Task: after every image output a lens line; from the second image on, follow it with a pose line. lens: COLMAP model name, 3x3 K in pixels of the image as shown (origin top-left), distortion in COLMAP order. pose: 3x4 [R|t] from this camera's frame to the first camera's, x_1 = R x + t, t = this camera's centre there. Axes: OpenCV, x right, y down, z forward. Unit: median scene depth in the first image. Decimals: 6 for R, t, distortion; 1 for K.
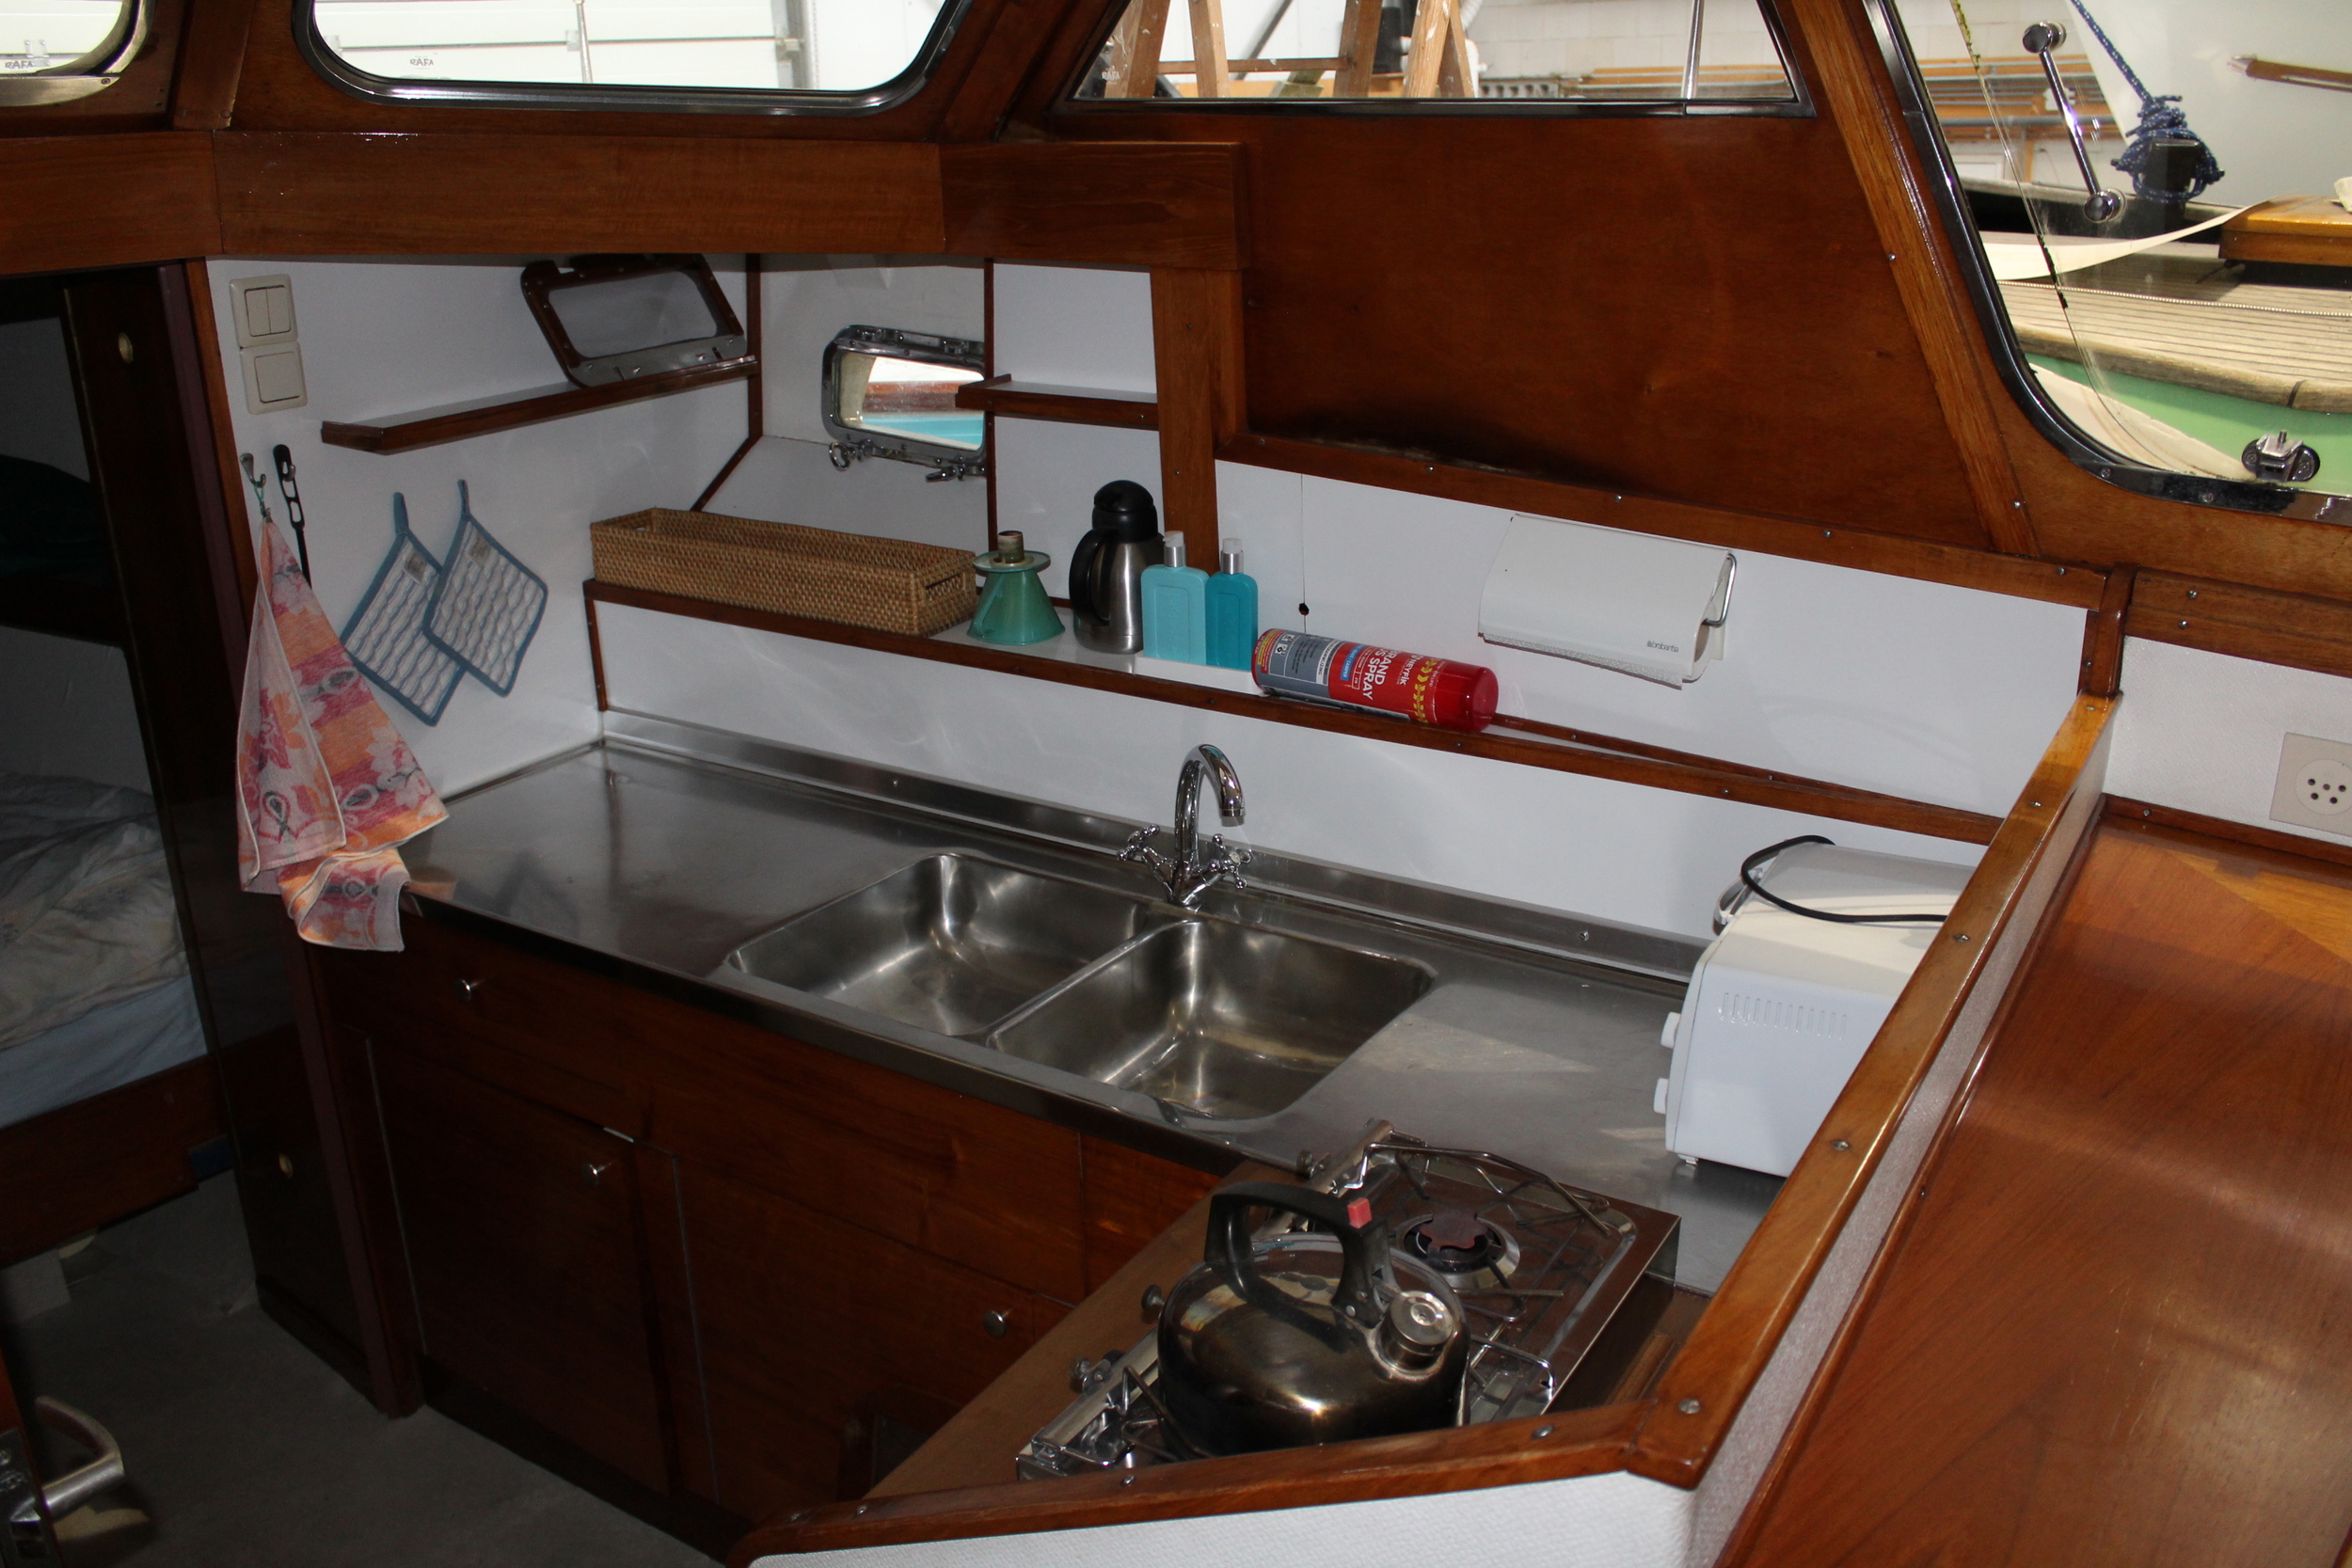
lens RADIAL K [[1956.6, 0, 1170.9], [0, 1956.6, 781.2], [0, 0, 1]] dist [-0.165394, 0.144640]
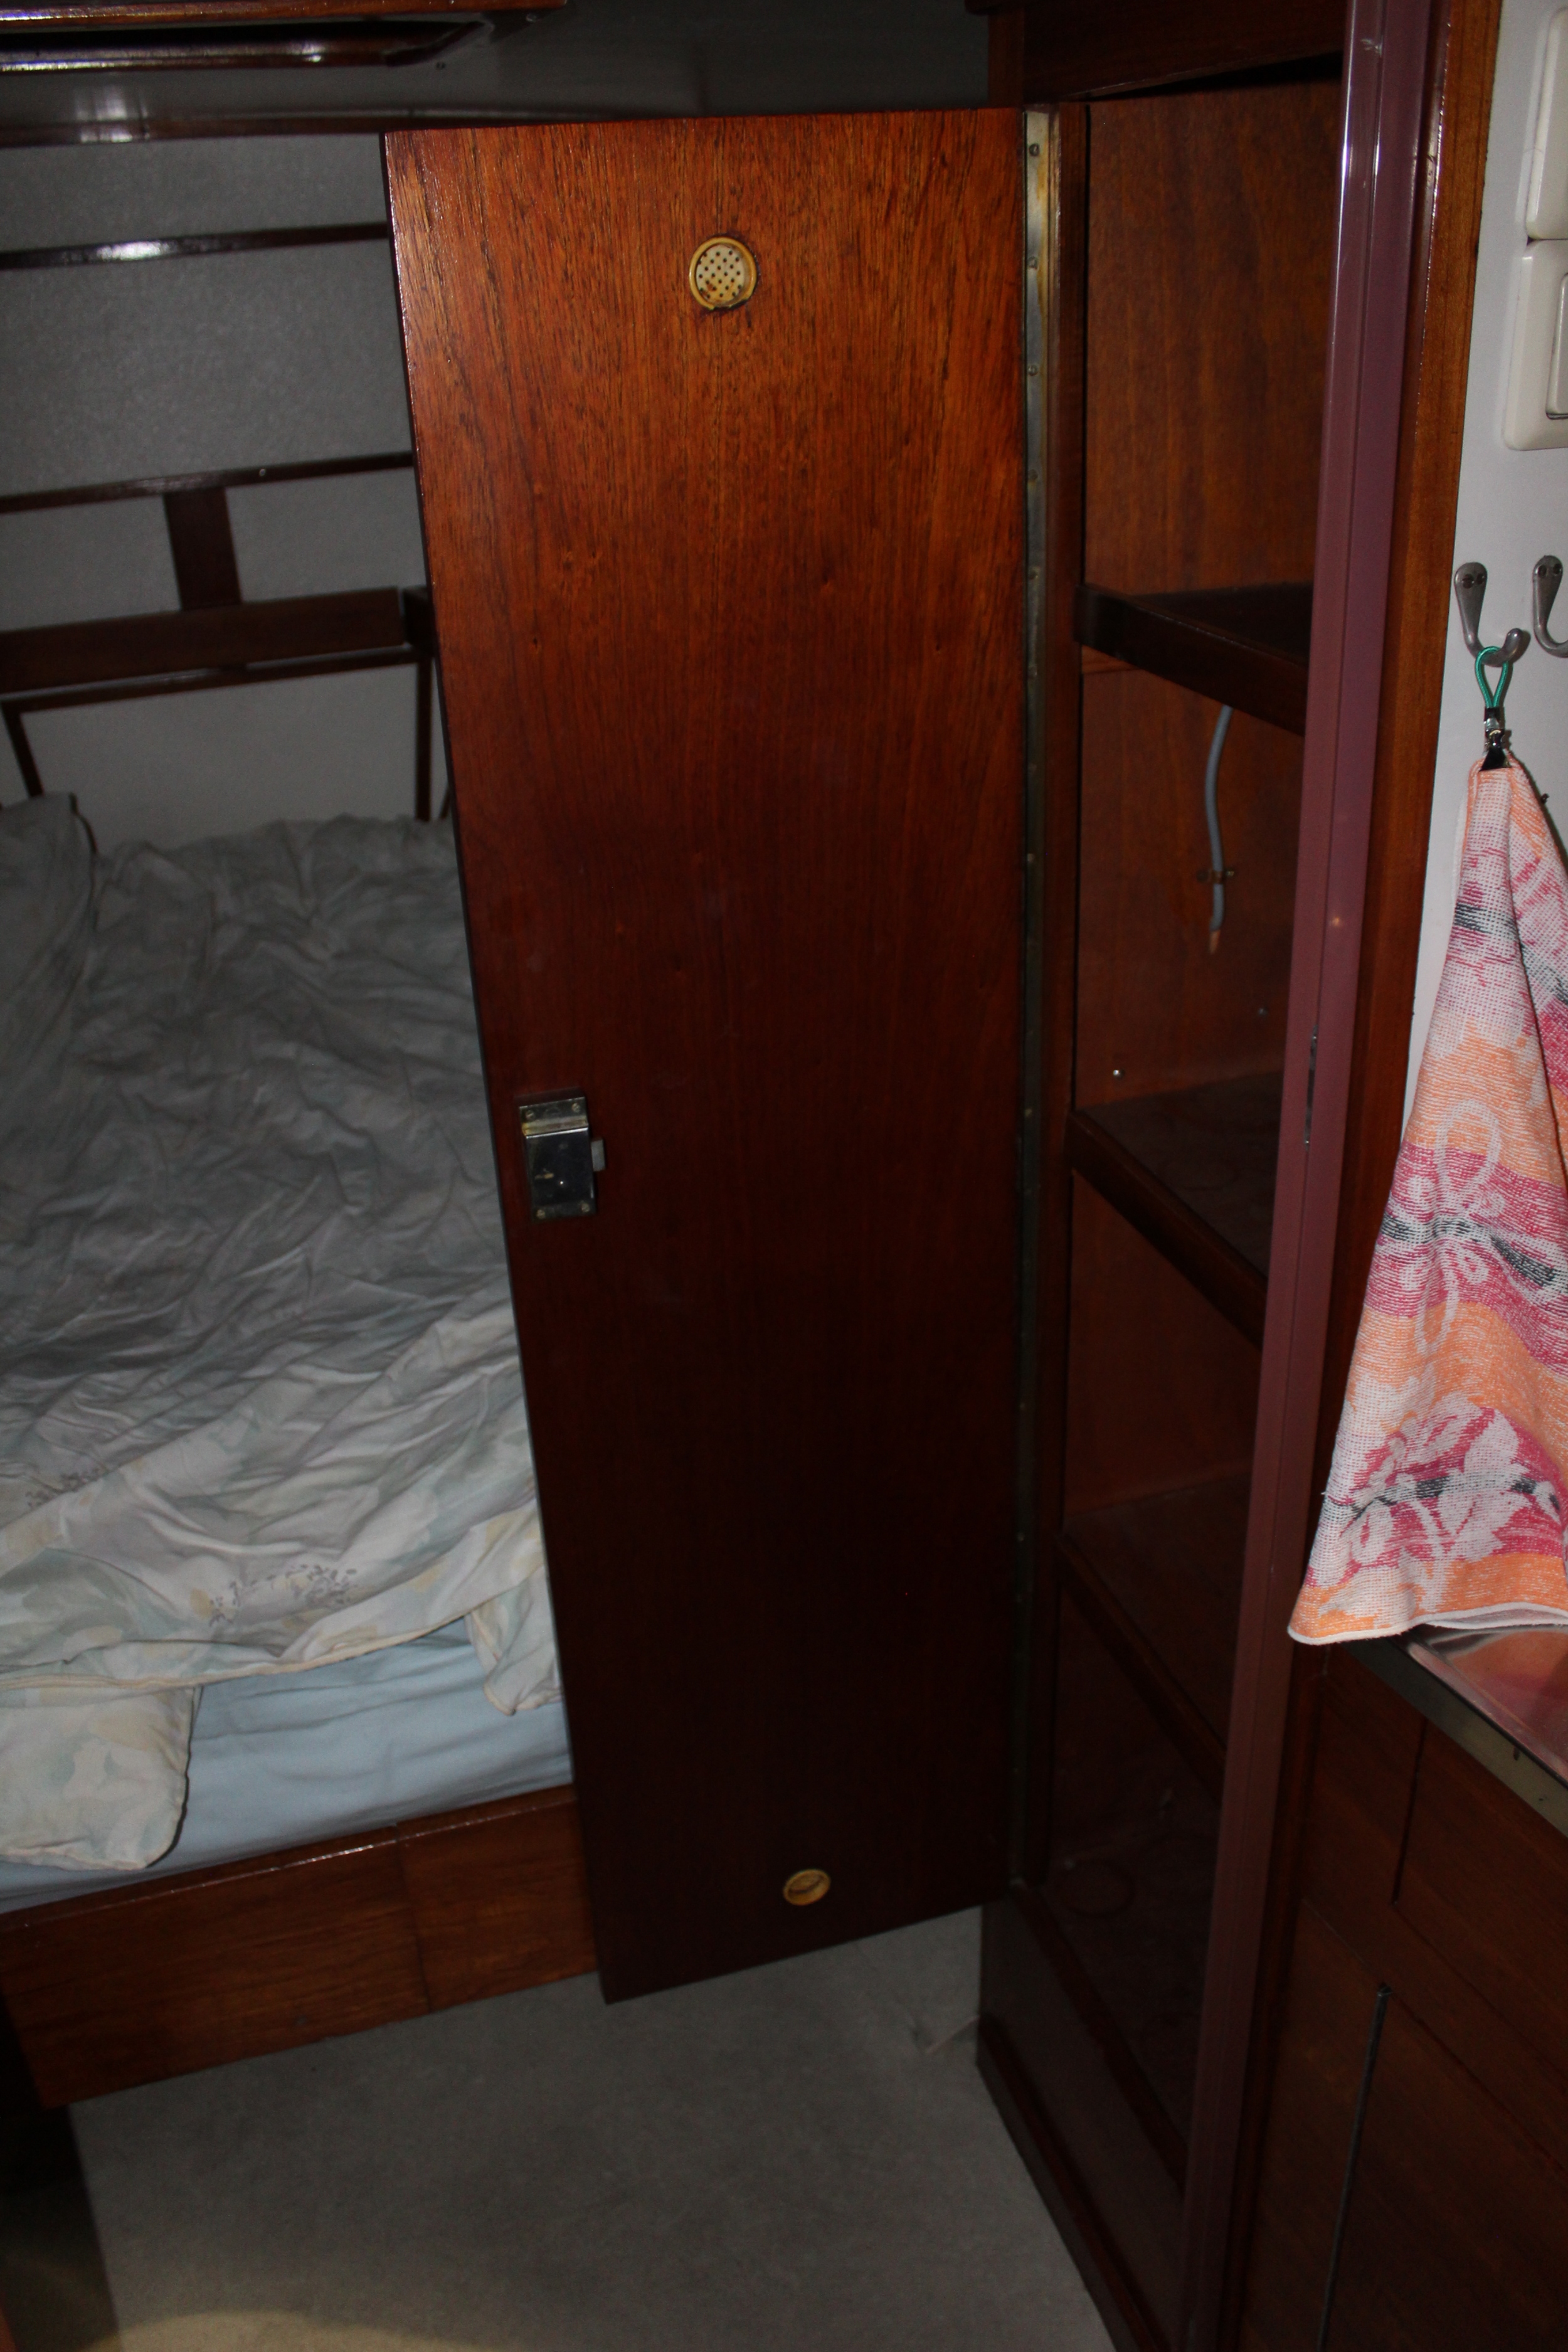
lens RADIAL K [[1956.8, 0, 783.4], [0, 1956.8, 1170.0], [0, 0, 1]] dist [-0.165394, 0.144640]
pose [[0.848398, 0.216842, -0.482908, -0.371732], [-0.153357, 0.973811, 0.167849, -0.095566], [0.506658, -0.068345, 0.859434, 0.576402]]
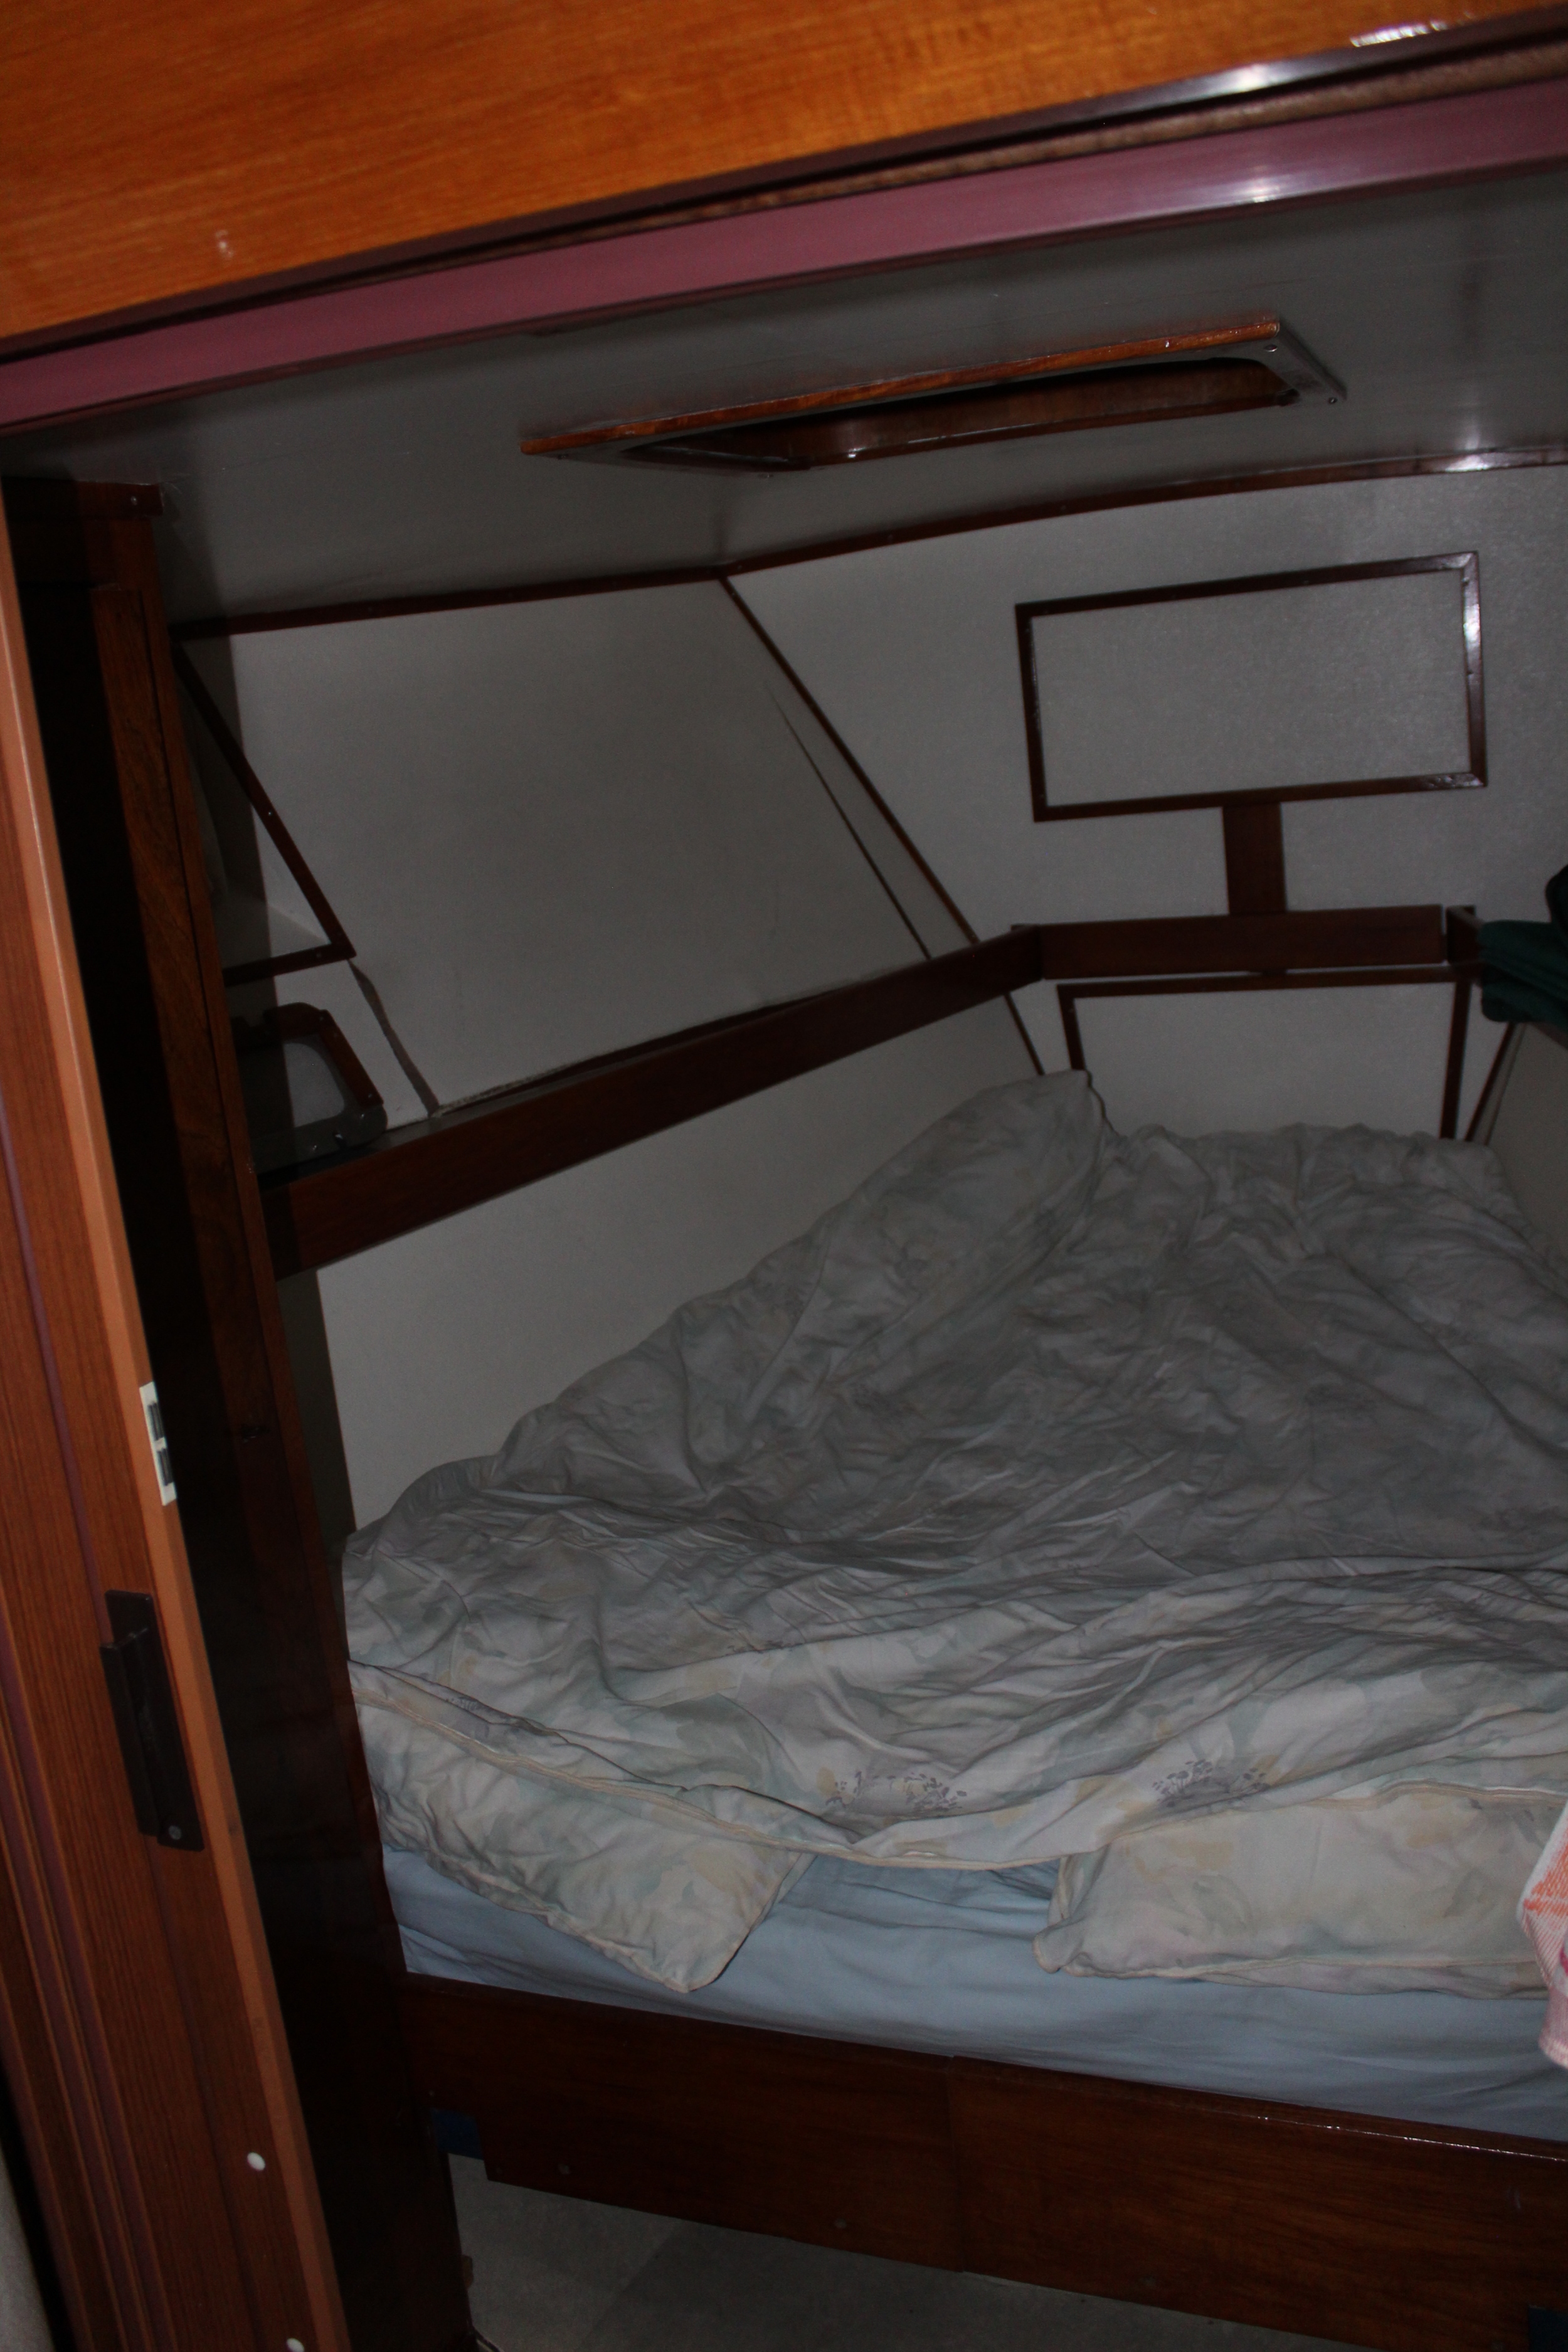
lens RADIAL K [[1980.5, 0, 782.3], [0, 1980.5, 1176.4], [0, 0, 1]] dist [-0.165259, 0.152239]
pose [[0.356190, 0.204488, -0.911764, -0.244802], [-0.227525, 0.965372, 0.127626, -0.109142], [0.906290, 0.161990, 0.390382, 0.685318]]
